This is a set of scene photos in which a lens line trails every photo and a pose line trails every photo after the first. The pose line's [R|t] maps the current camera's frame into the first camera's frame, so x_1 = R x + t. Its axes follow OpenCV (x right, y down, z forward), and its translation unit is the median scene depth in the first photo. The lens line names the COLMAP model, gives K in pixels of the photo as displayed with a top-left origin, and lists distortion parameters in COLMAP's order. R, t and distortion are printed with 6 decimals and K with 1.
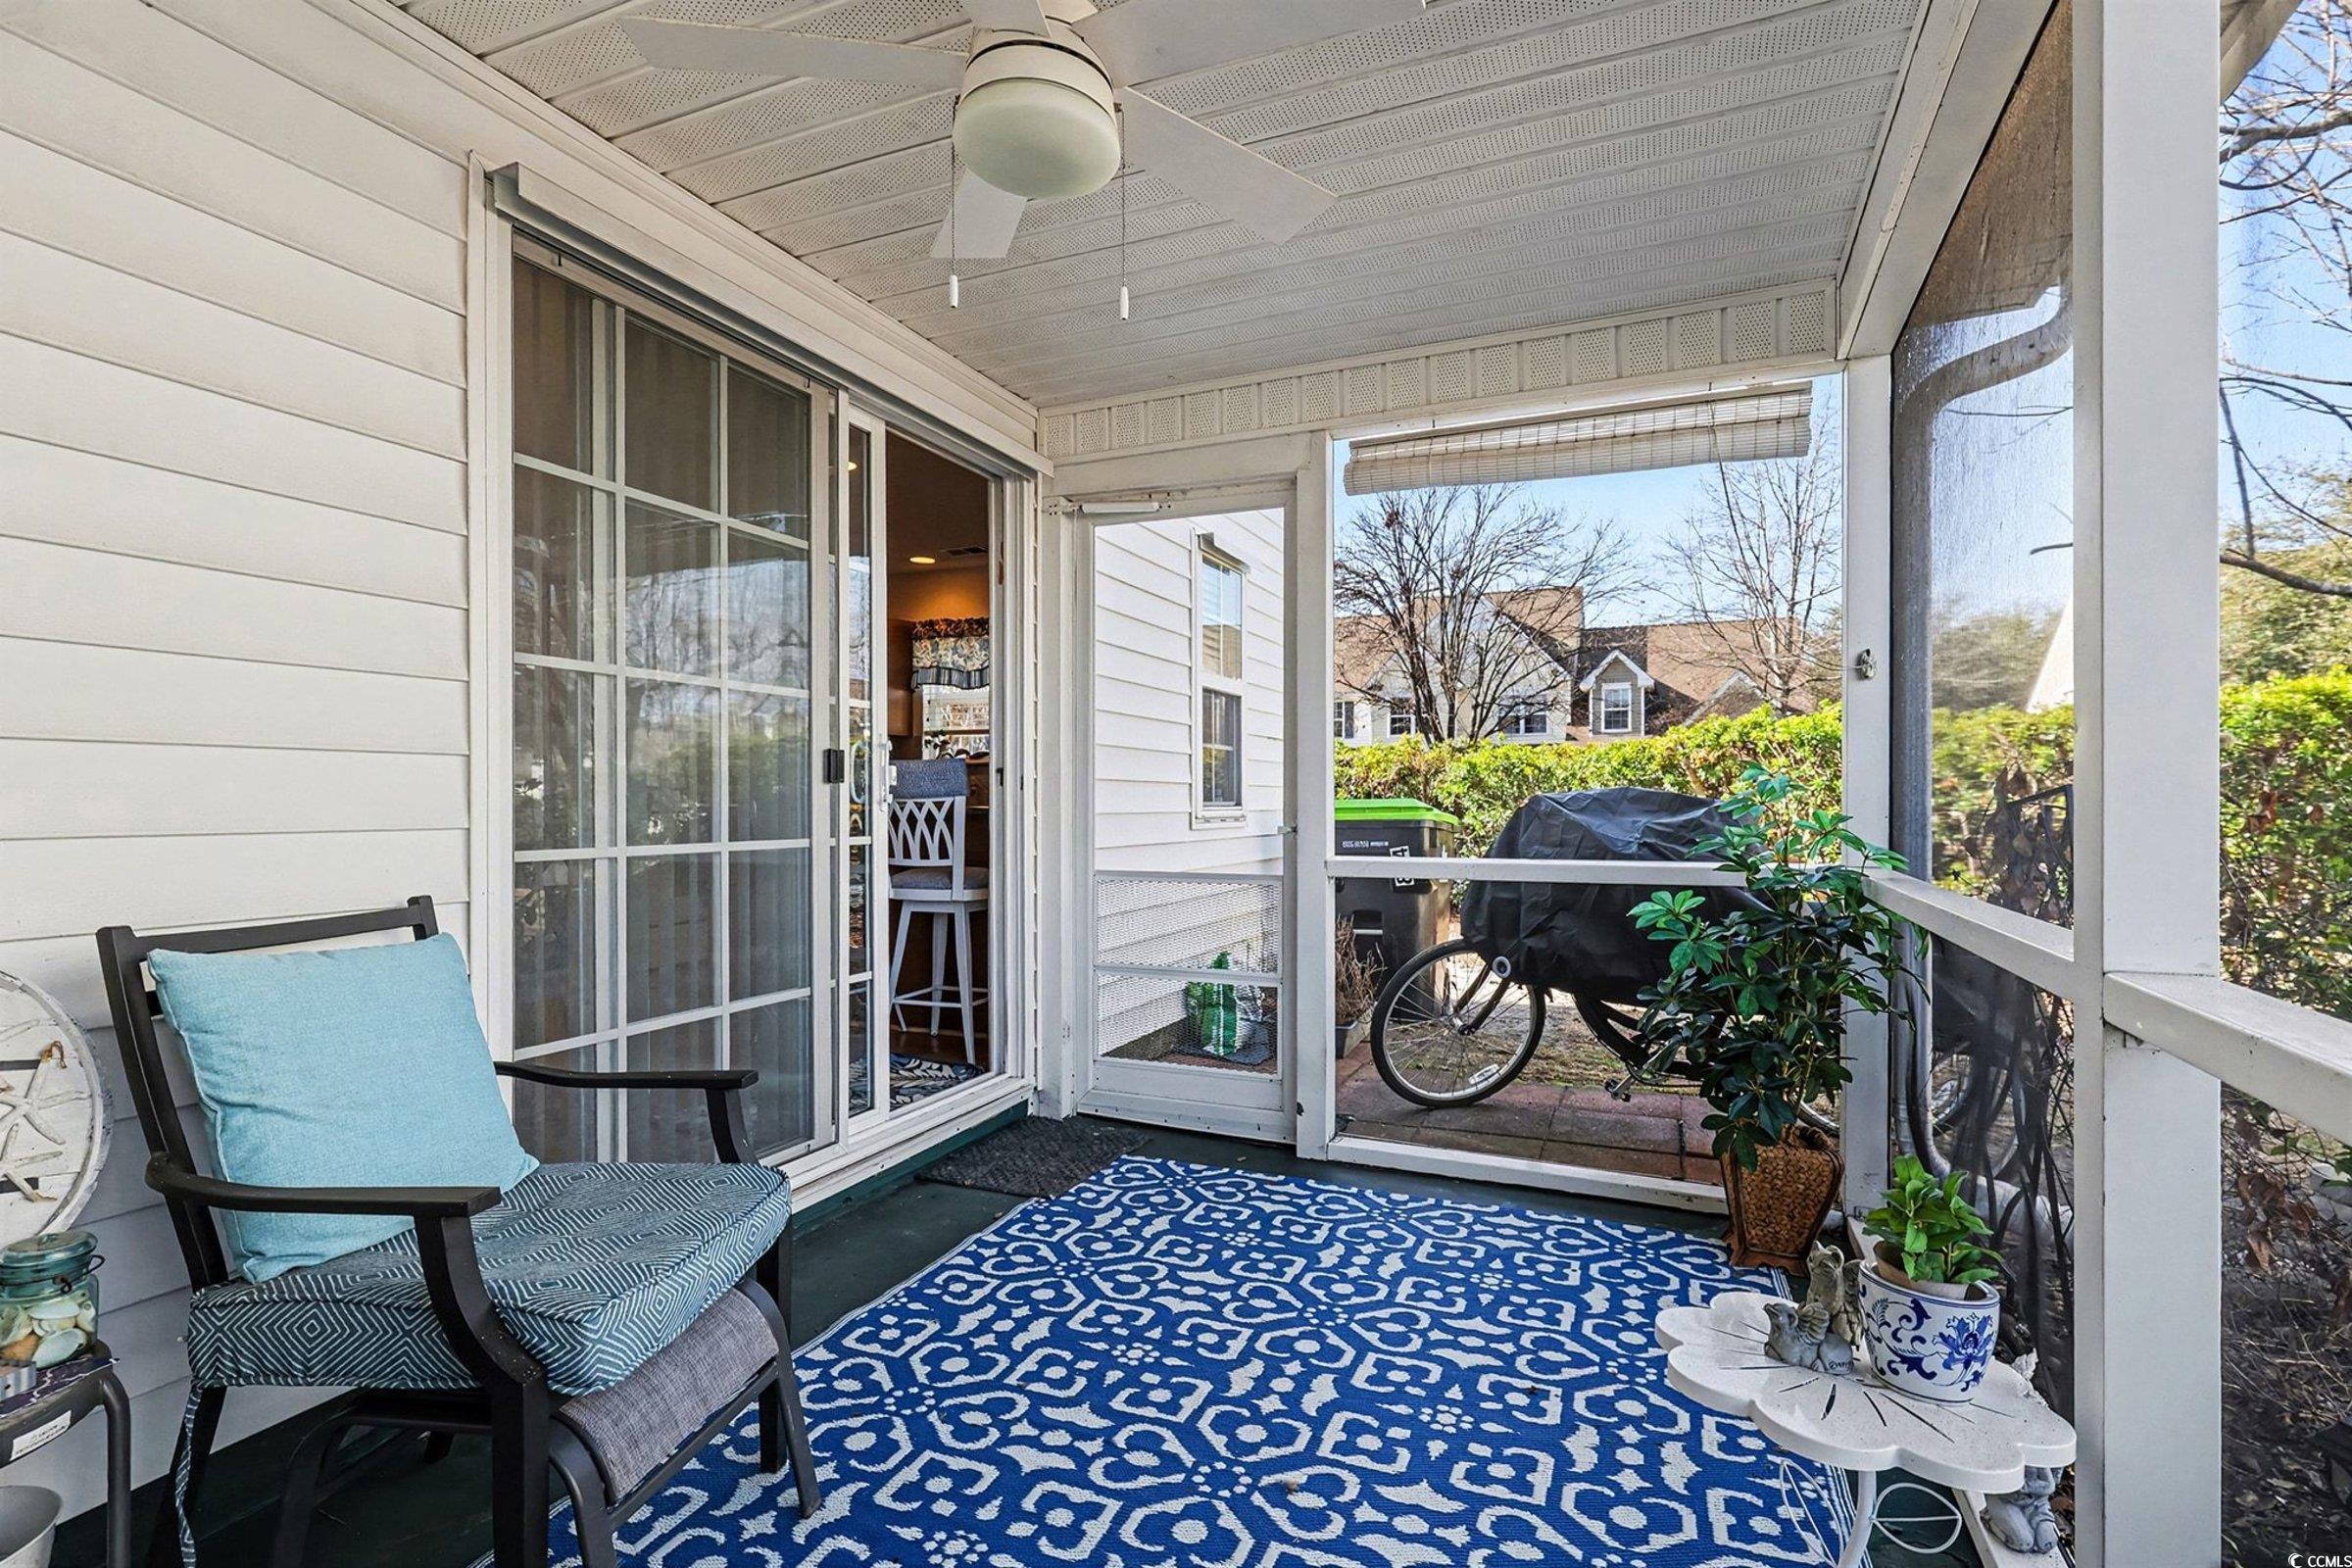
lens RADIAL K [[1115.5, 0, 1267.2], [0, 1115.5, 797.8], [0, 0, 1]] dist [0.000024, -0.000183]
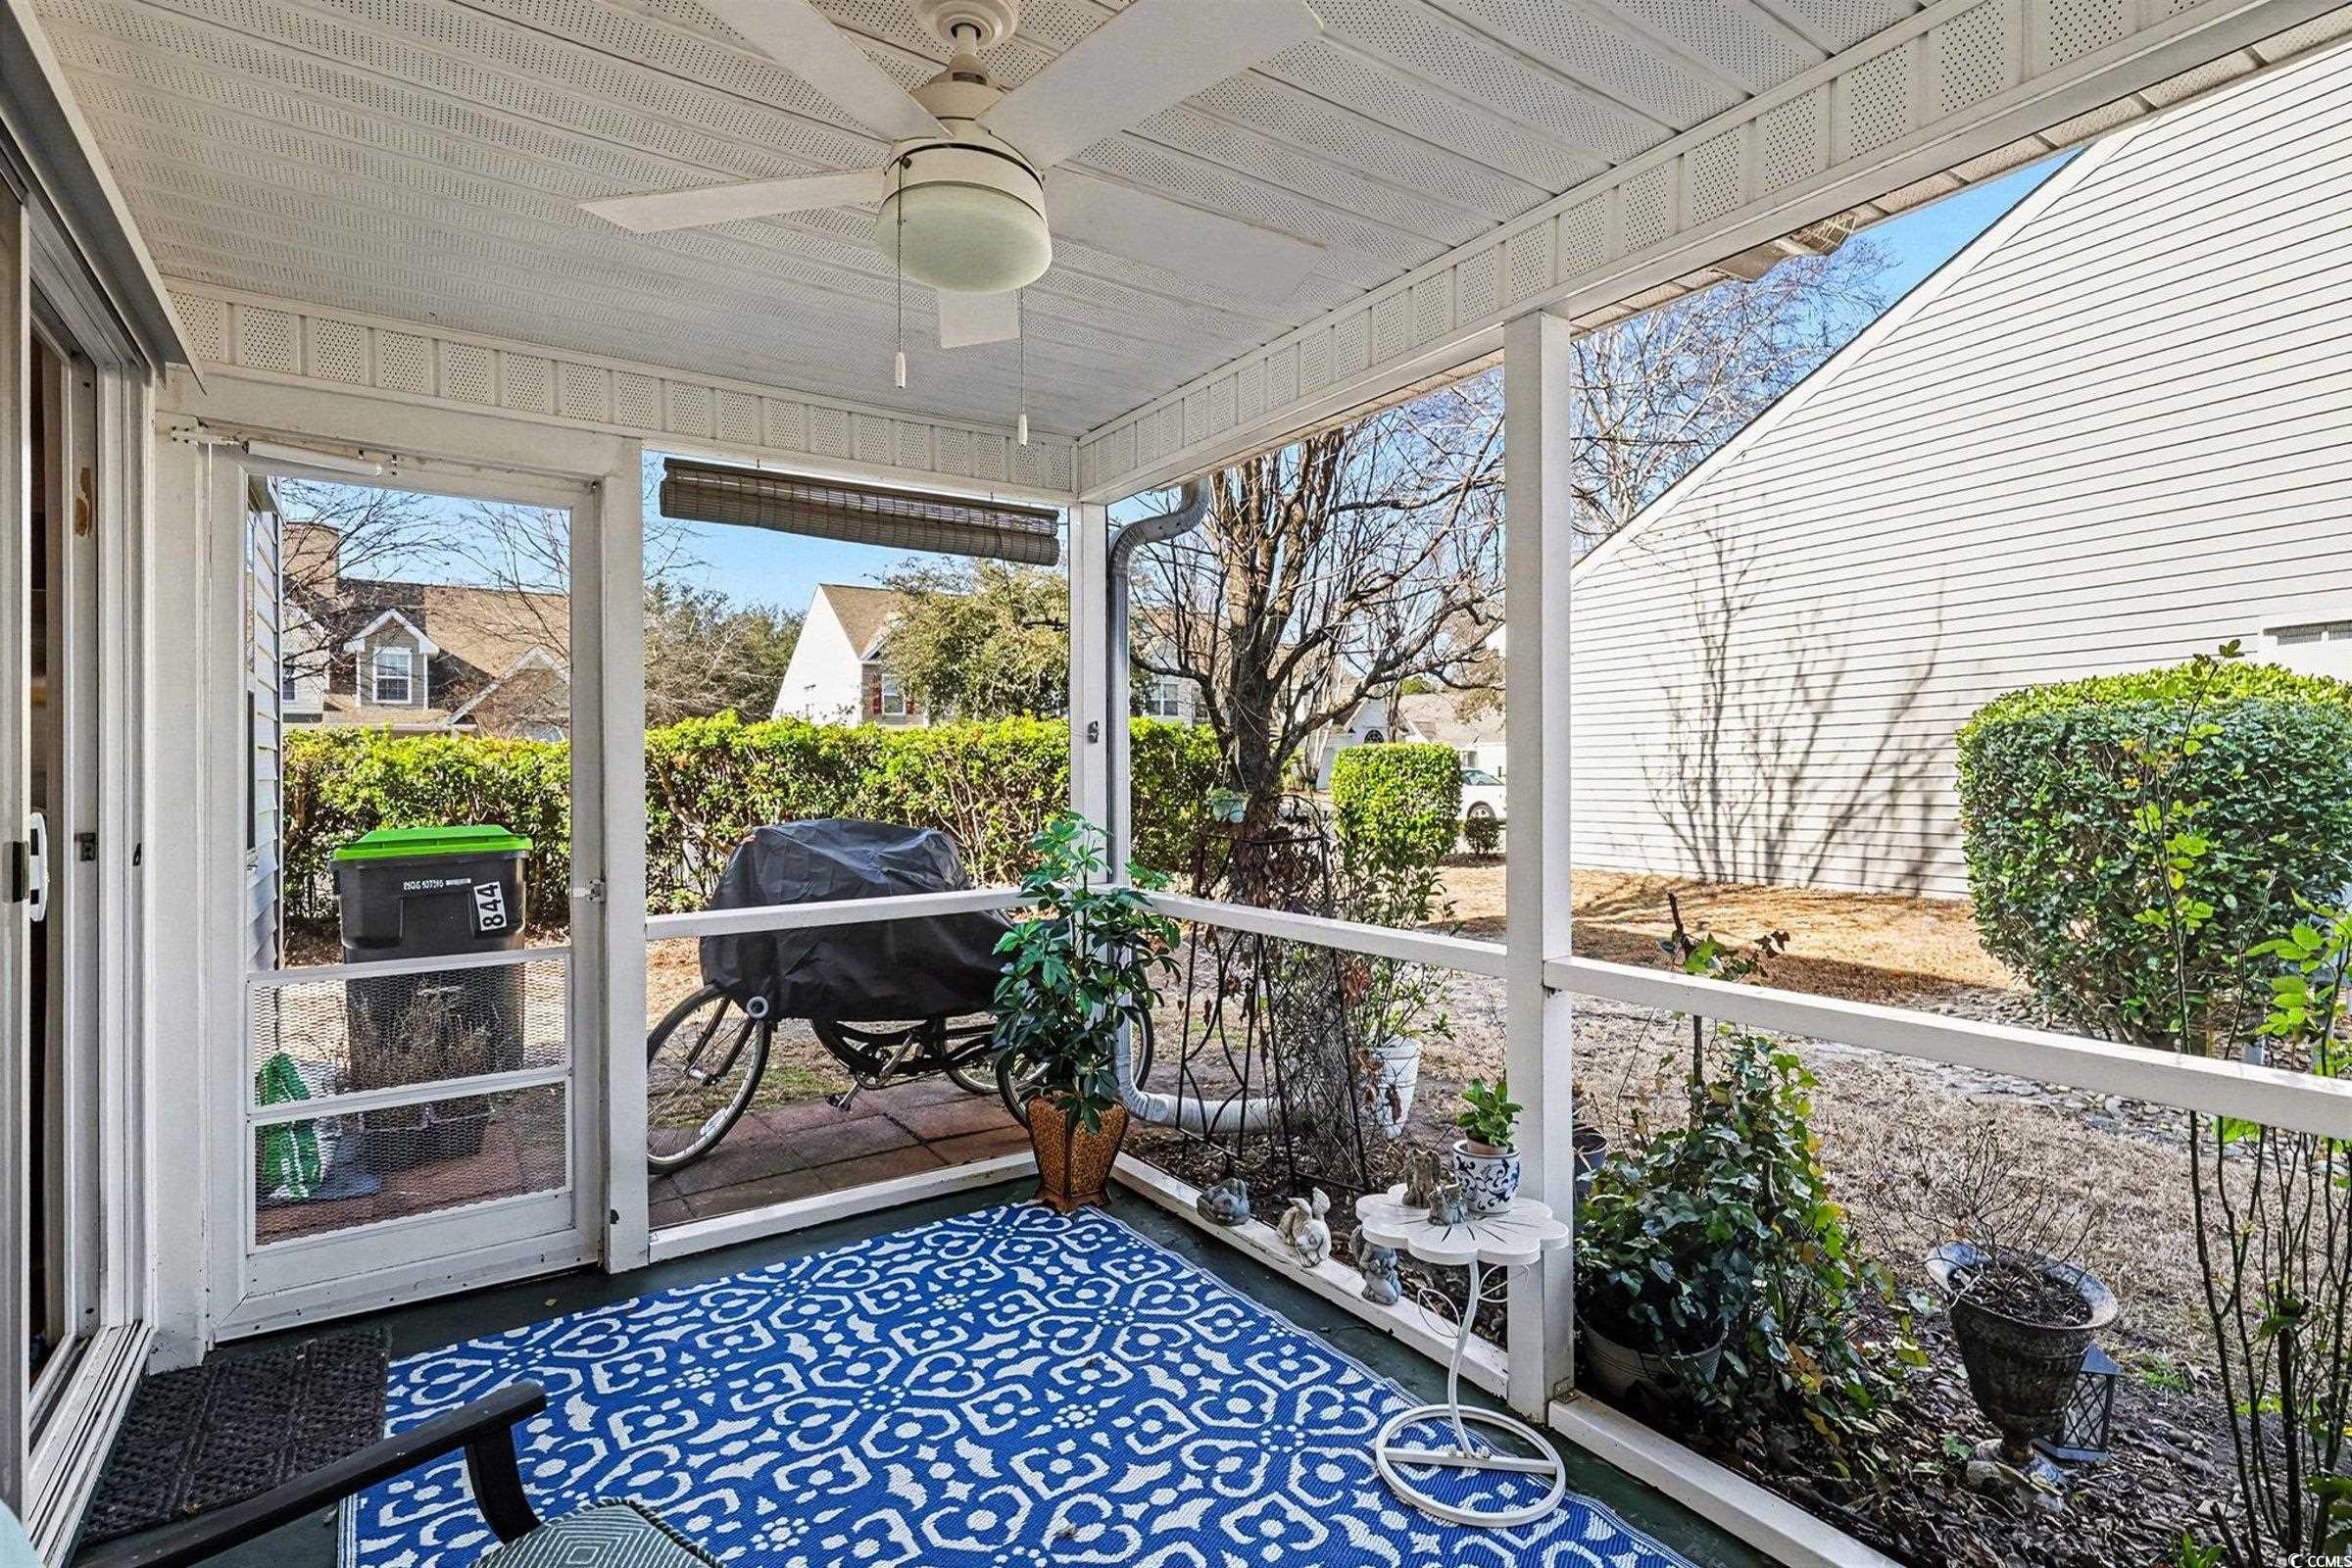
lens RADIAL K [[1070.2, 0, 1194.8], [0, 1070.2, 747.5], [0, 0, 1]] dist [-0.000109, -0.000830]
pose [[0.554723, 0.016658, 0.831869, -0.487085], [0.002259, 0.999766, -0.021527, -0.075755], [-0.832032, 0.013821, 0.554555, 0.192502]]
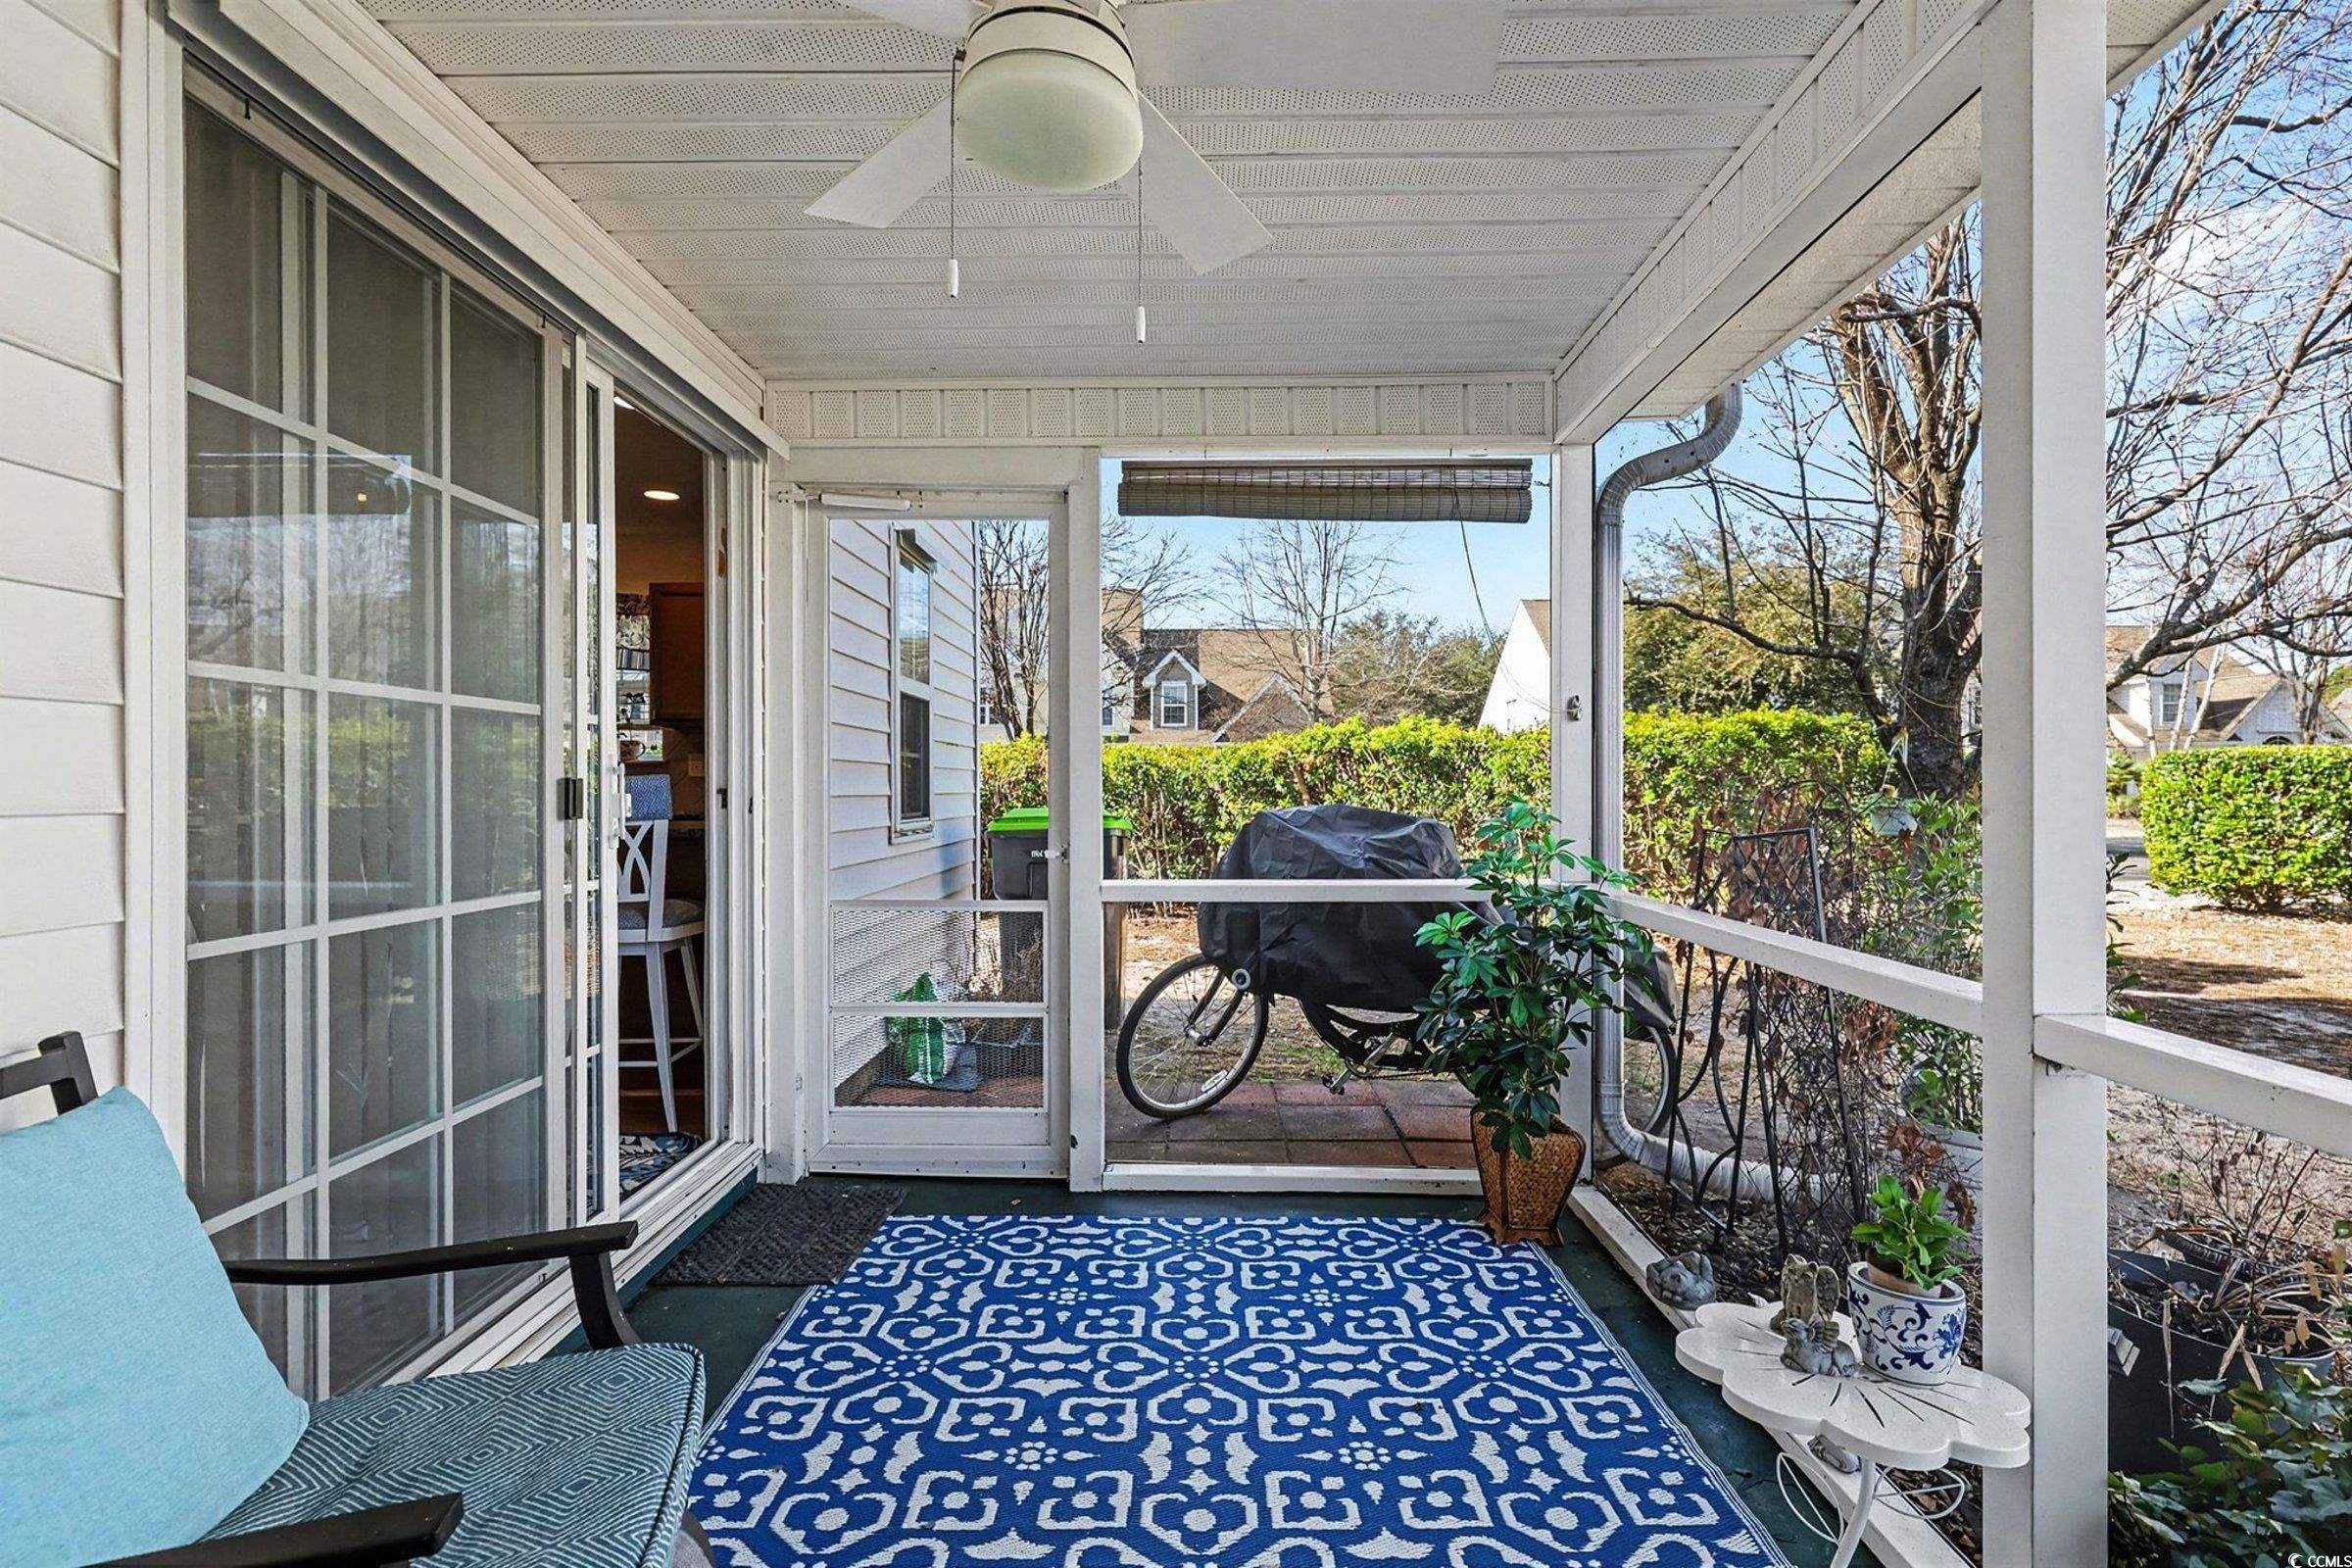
lens RADIAL K [[1070.2, 0, 1237.4], [0, 1070.2, 785.6], [0, 0, 1]] dist [-0.000109, -0.000830]
pose [[0.928572, 0.004551, 0.371124, -0.218313], [-0.005637, 0.999982, 0.001842, -0.040792], [-0.371109, -0.003802, 0.928582, 0.094353]]
